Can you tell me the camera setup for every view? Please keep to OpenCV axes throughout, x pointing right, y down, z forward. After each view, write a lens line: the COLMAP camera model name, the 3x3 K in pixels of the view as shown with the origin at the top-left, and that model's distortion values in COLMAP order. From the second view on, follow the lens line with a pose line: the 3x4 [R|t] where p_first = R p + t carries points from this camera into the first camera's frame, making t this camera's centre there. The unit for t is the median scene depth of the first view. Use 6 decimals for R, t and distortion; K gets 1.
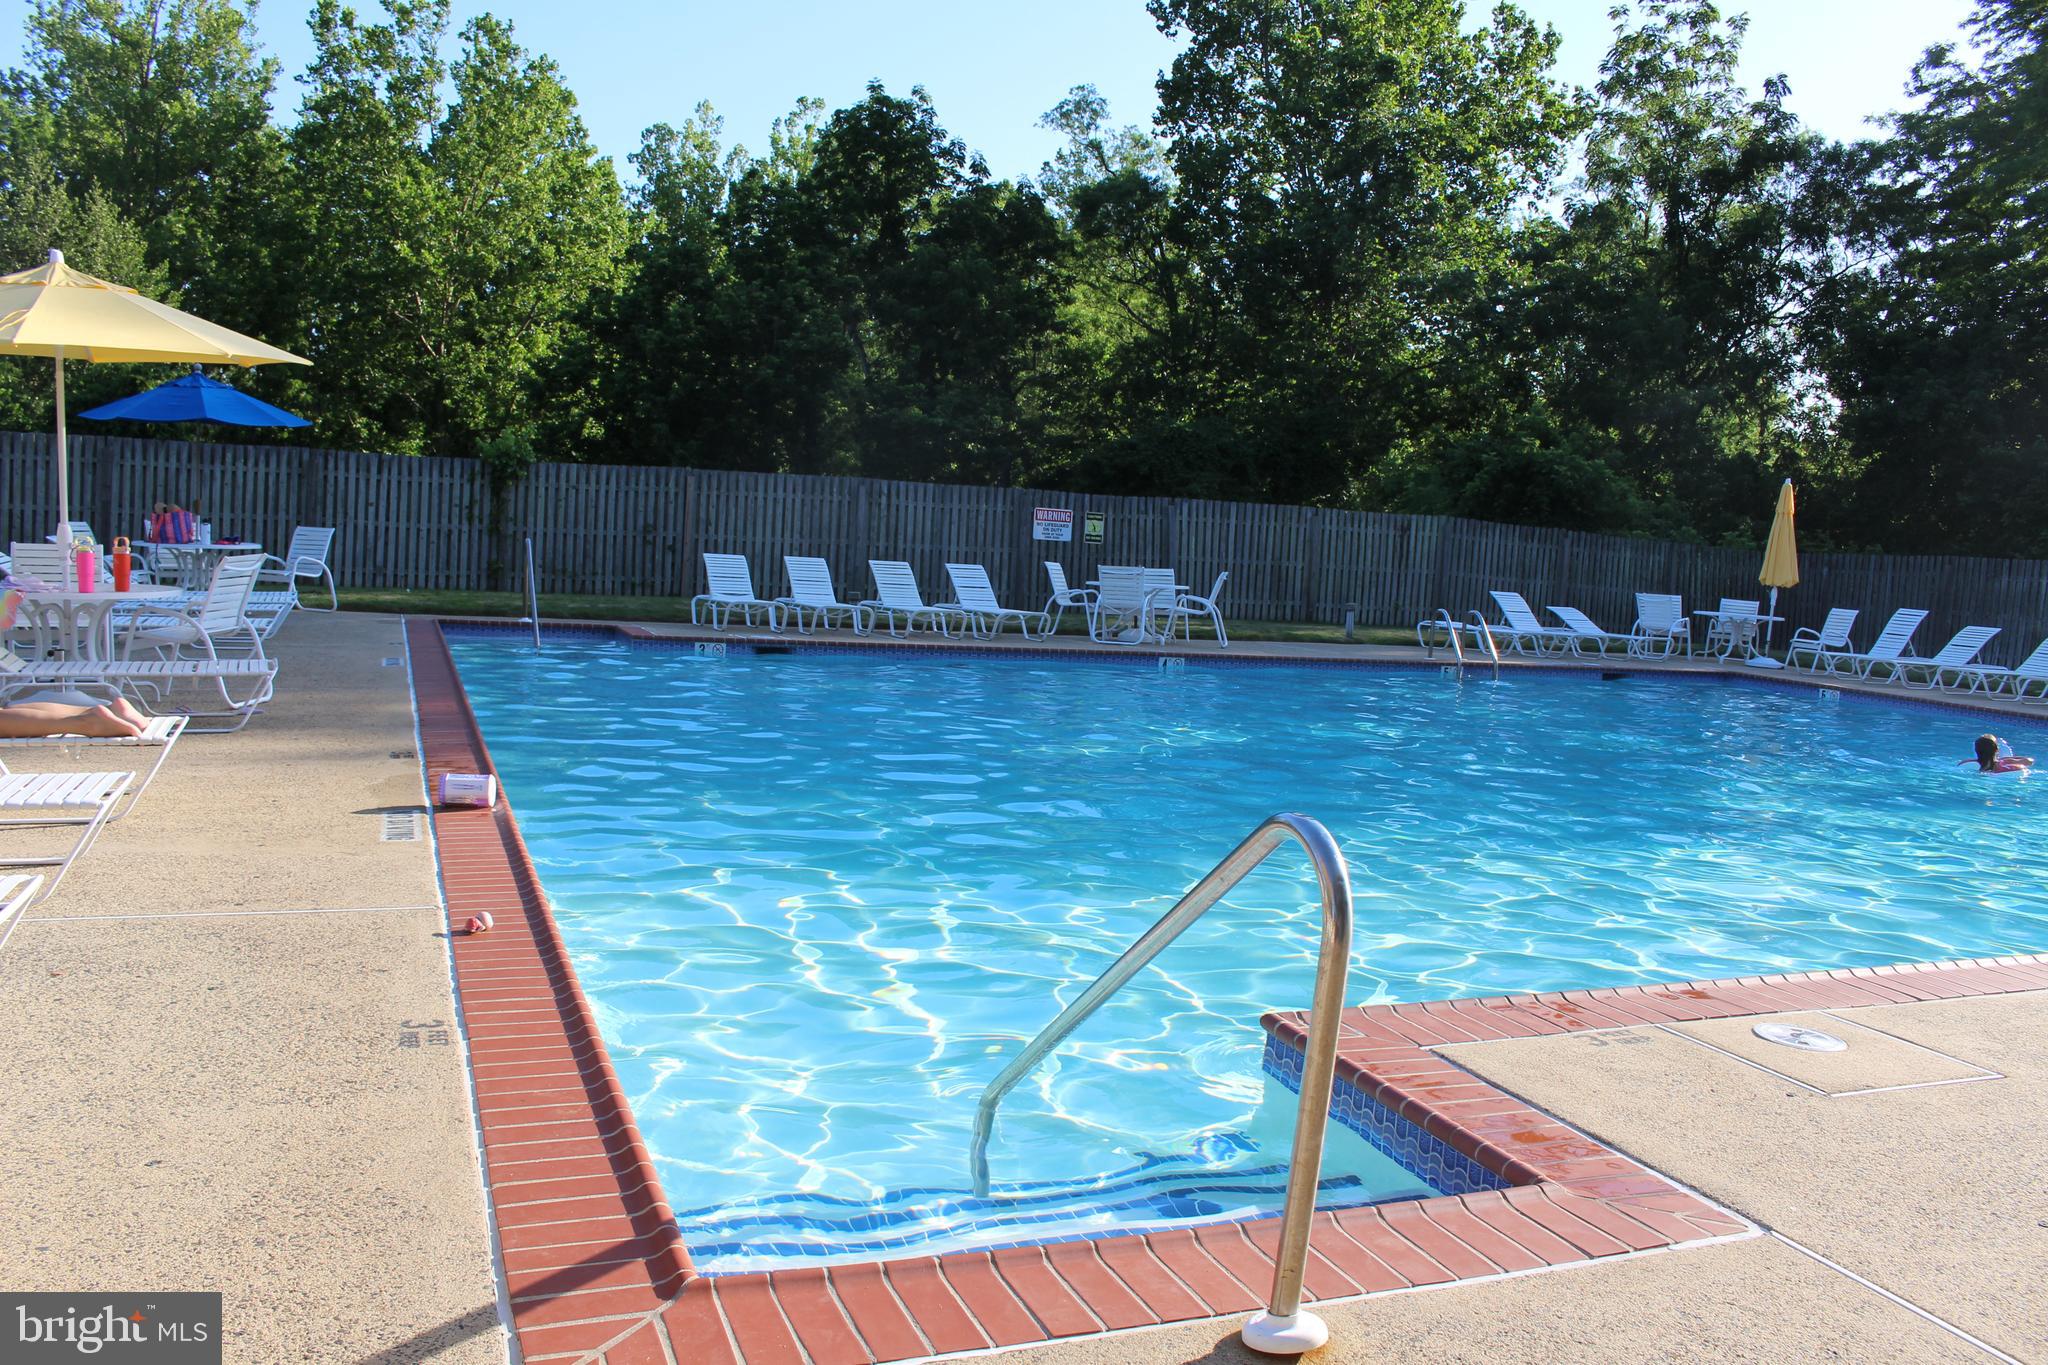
lens RADIAL K [[1713.3, 0, 1014.1], [0, 1713.3, 689.9], [0, 0, 1]] dist [-0.163529, 0.145078]
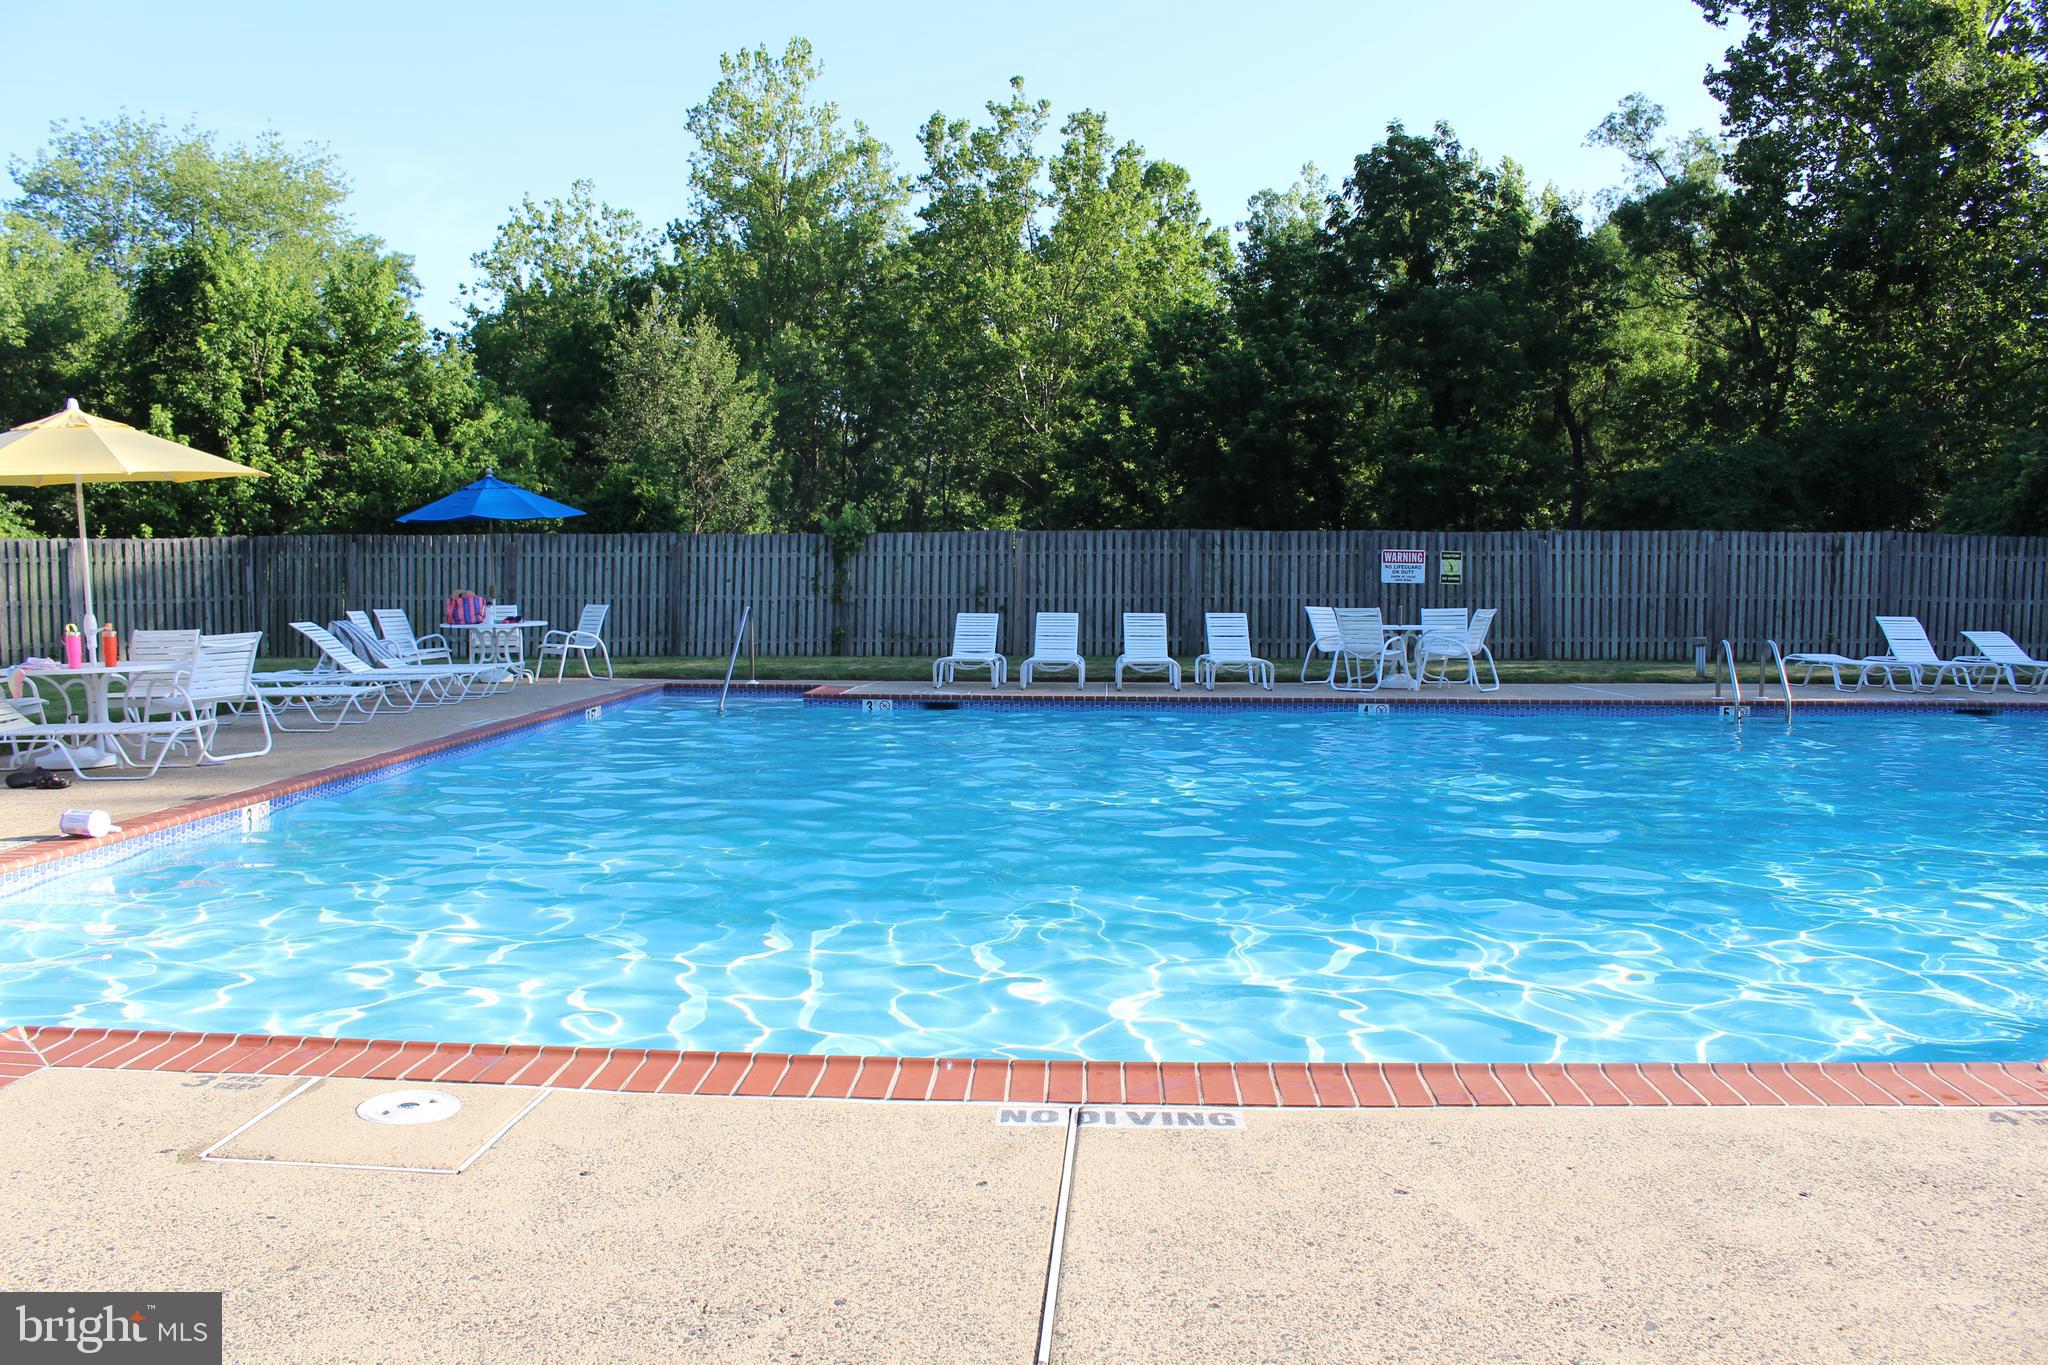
lens RADIAL K [[1713.3, 0, 1014.1], [0, 1713.3, 689.9], [0, 0, 1]] dist [-0.163529, 0.145078]
pose [[0.908792, -0.026857, -0.416384, 0.228206], [0.012386, 0.999223, -0.037417, 0.004388], [0.417066, 0.028846, 0.908418, 0.061070]]
